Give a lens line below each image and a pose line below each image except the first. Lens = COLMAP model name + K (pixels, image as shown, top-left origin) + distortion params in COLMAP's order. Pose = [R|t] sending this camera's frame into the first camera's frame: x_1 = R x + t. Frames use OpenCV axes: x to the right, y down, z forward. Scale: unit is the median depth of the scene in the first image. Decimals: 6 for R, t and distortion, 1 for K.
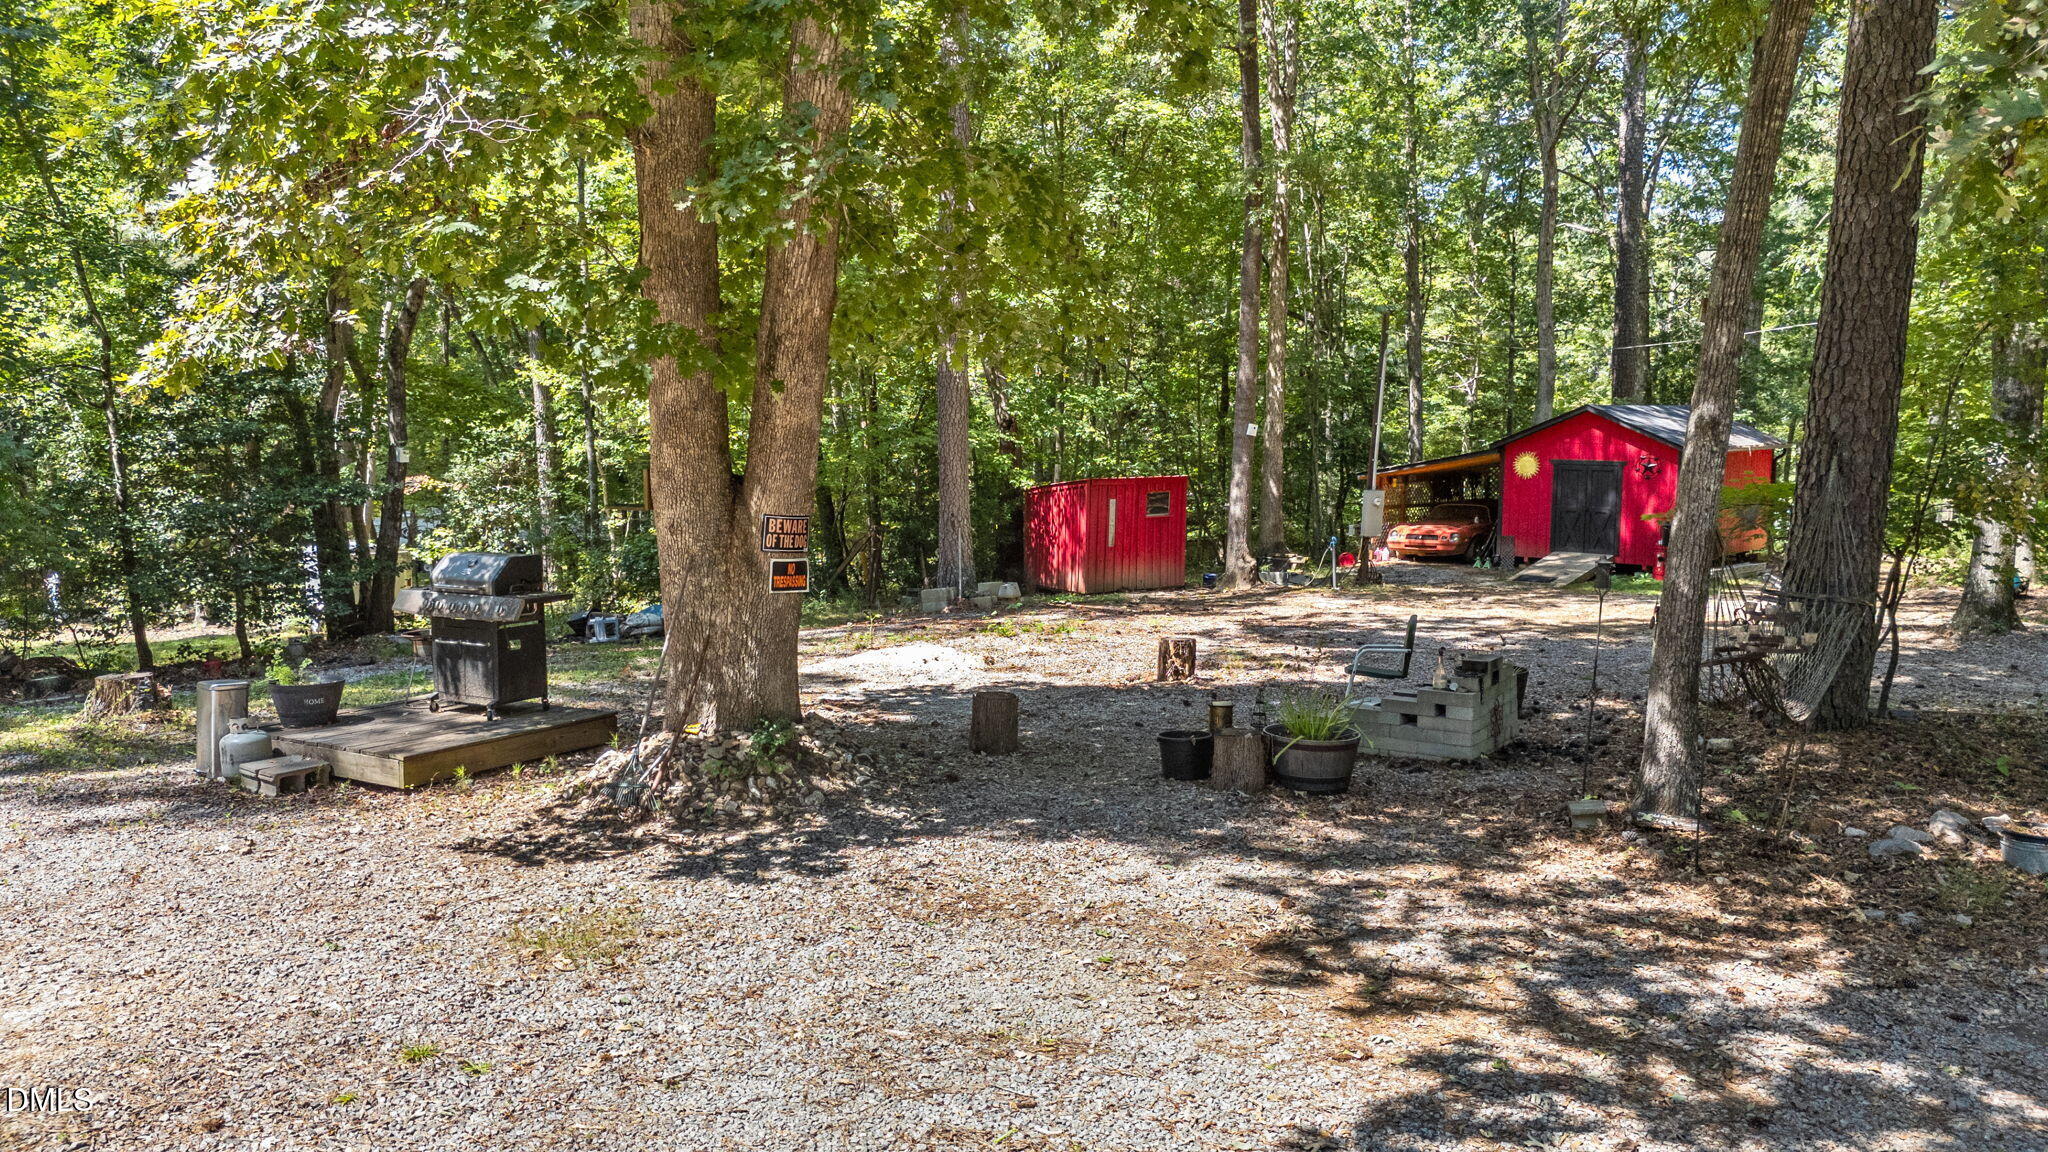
lens RADIAL K [[1484.4, 0, 1024.0], [0, 1484.4, 576.0], [0, 0, 1]] dist [0.115981, -0.217471]
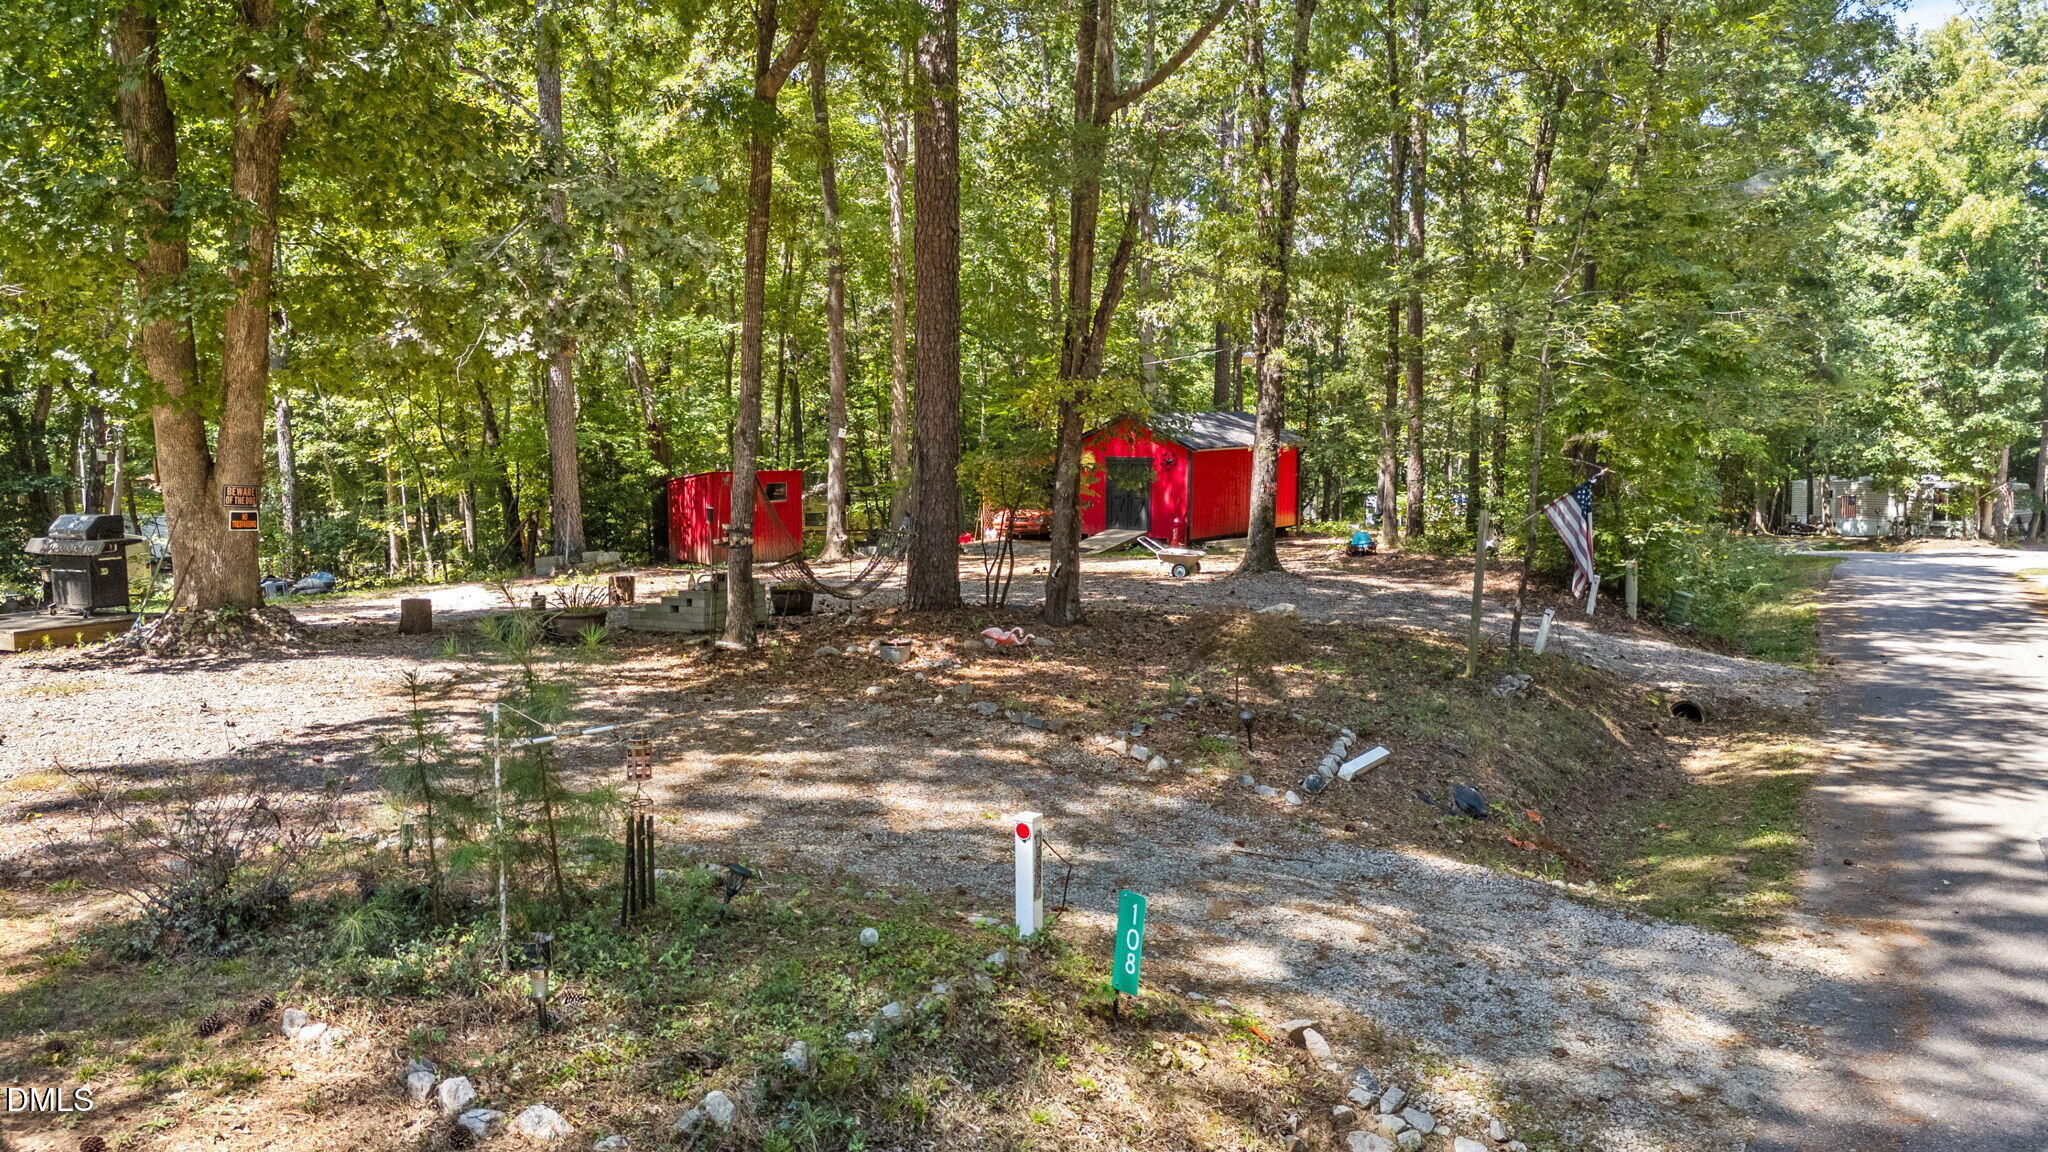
lens RADIAL K [[1497.4, 0, 1023.8], [0, 1497.4, 577.6], [0, 0, 1]] dist [0.038283, 0.000920]
pose [[0.996042, -0.012586, 0.087985, 0.530273], [0.012450, 0.999920, 0.002092, 0.066266], [-0.088005, -0.000989, 0.996120, -0.745202]]
